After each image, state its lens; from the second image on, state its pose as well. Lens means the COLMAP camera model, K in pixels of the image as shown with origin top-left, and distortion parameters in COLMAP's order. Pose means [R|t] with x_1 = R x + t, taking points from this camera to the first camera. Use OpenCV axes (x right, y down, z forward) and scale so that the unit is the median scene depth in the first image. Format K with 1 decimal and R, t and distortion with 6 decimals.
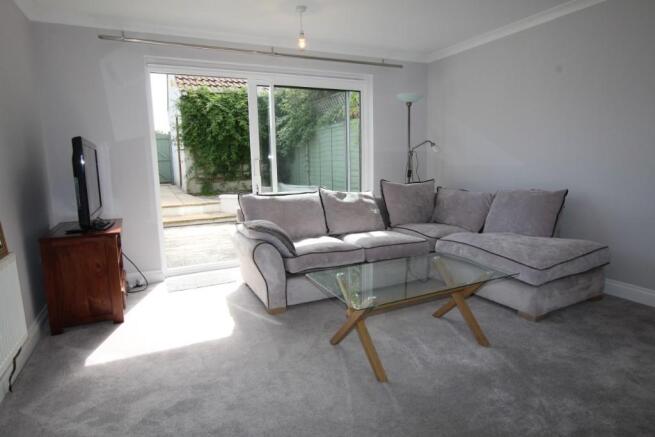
lens RADIAL K [[376.1, 0, 331.9], [0, 376.1, 218.2], [0, 0, 1]] dist [-0.017799, 0.001841]
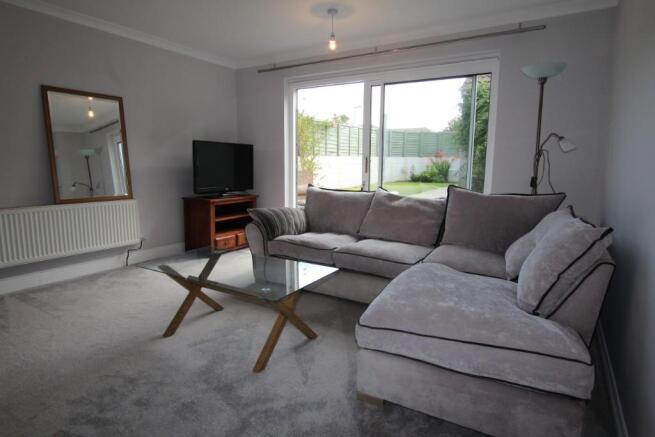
lens RADIAL K [[376.1, 0, 325.0], [0, 376.1, 217.1], [0, 0, 1]] dist [-0.017799, 0.001841]
pose [[0.530589, 0.146953, -0.834794, 0.303307], [-0.147128, 0.985874, 0.080035, -0.027866], [0.834763, 0.080356, 0.544715, 0.162089]]
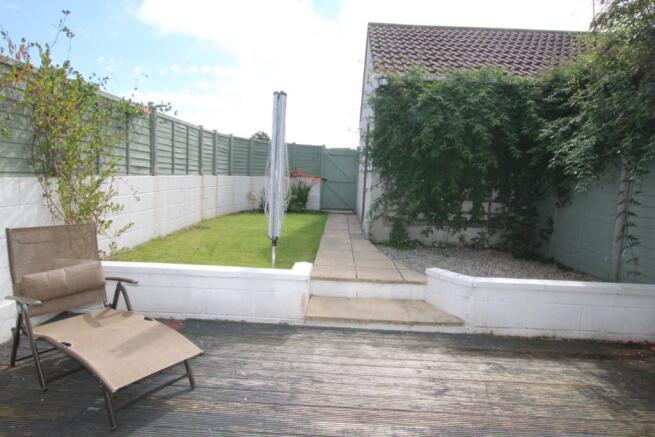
lens RADIAL K [[376.1, 0, 327.7], [0, 376.1, 218.2], [0, 0, 1]] dist [-0.017799, 0.001841]
pose [[0.879500, 0.106728, -0.463777, -0.165082], [-0.131186, 0.991142, -0.020690, -0.085204], [0.457461, 0.079038, 0.885710, 0.429395]]
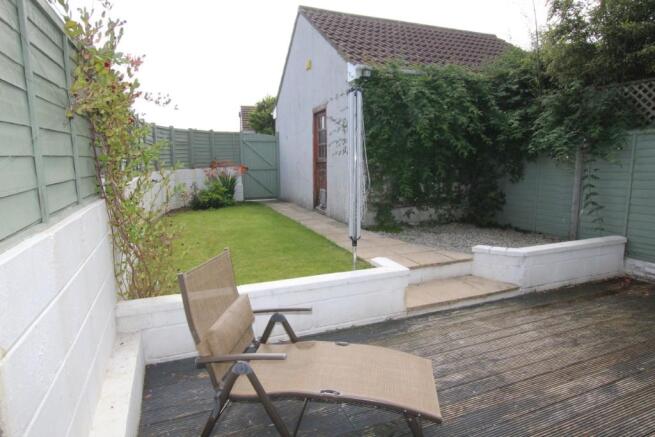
lens RADIAL K [[376.1, 0, 324.4], [0, 376.1, 220.6], [0, 0, 1]] dist [-0.017799, 0.001841]
pose [[0.996118, 0.022042, -0.085226, -0.411461], [-0.021366, 0.999733, 0.008831, -0.086833], [0.085398, -0.006976, 0.996322, 0.356729]]
